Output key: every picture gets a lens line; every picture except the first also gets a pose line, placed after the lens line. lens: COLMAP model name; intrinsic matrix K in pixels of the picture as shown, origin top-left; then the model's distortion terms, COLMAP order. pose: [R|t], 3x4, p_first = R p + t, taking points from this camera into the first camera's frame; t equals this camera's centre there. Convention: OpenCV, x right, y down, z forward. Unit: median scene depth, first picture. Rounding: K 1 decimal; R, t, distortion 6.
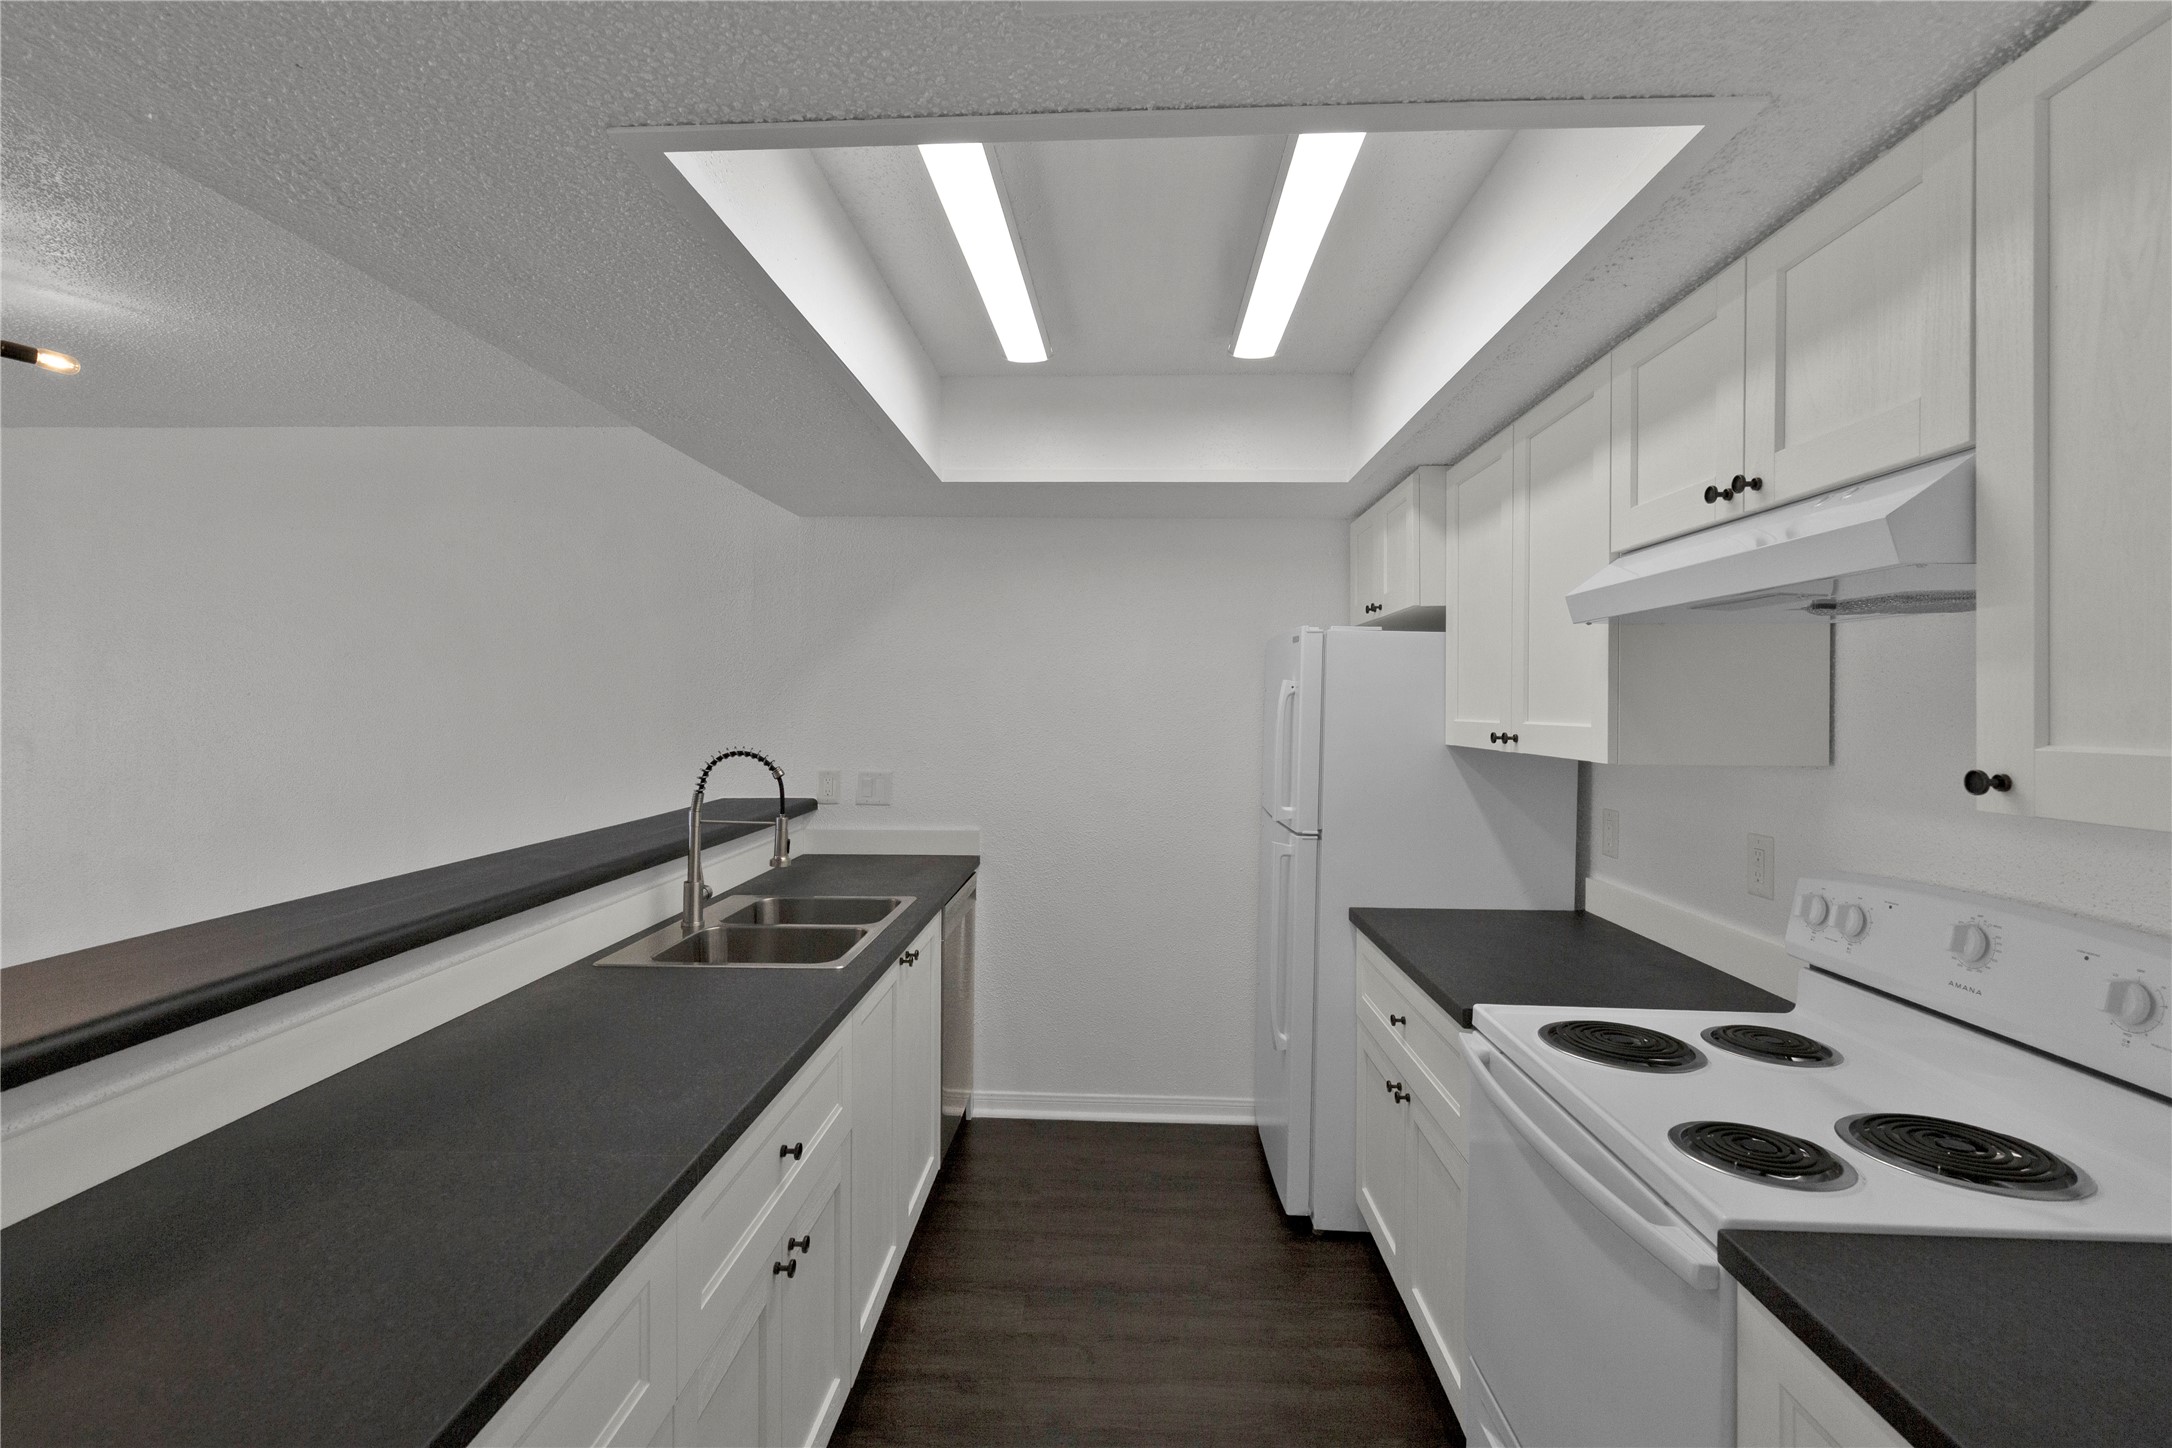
lens RADIAL K [[976.2, 0, 1073.4], [0, 976.2, 711.4], [0, 0, 1]] dist [0.000758, -0.000499]
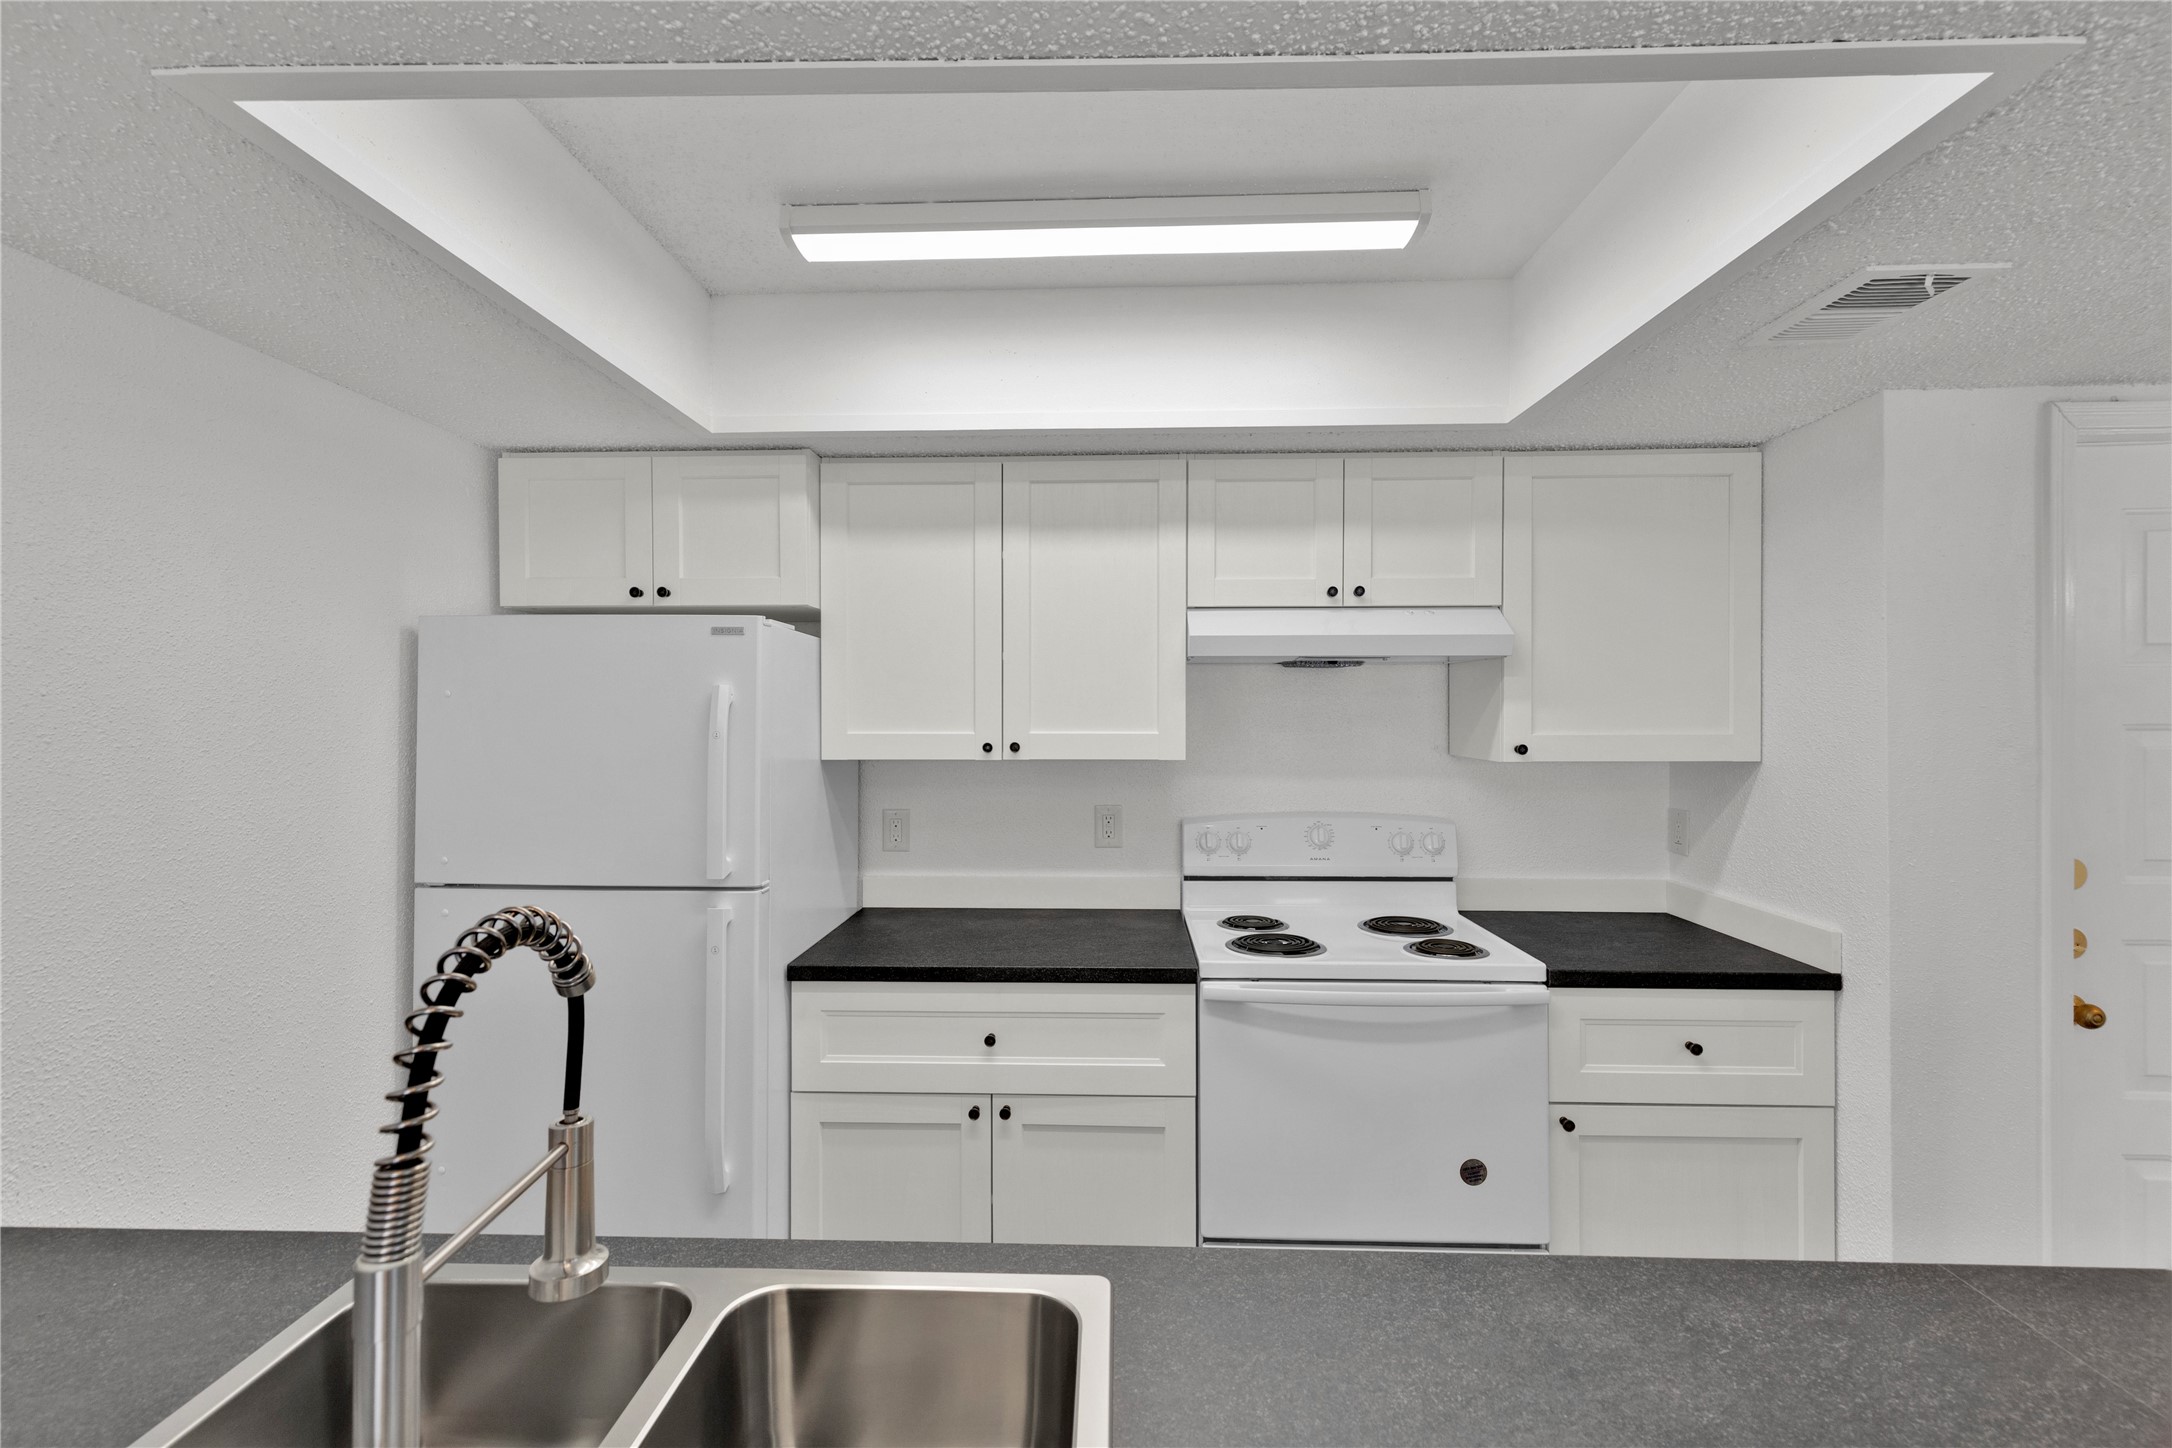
lens RADIAL K [[976.2, 0, 1073.4], [0, 976.2, 711.4], [0, 0, 1]] dist [0.000758, -0.000499]
pose [[-0.009959, -0.003988, 0.999942, -0.809177], [0.007268, 0.999965, 0.004061, -0.020687], [-0.999924, 0.007308, -0.009930, 1.165694]]
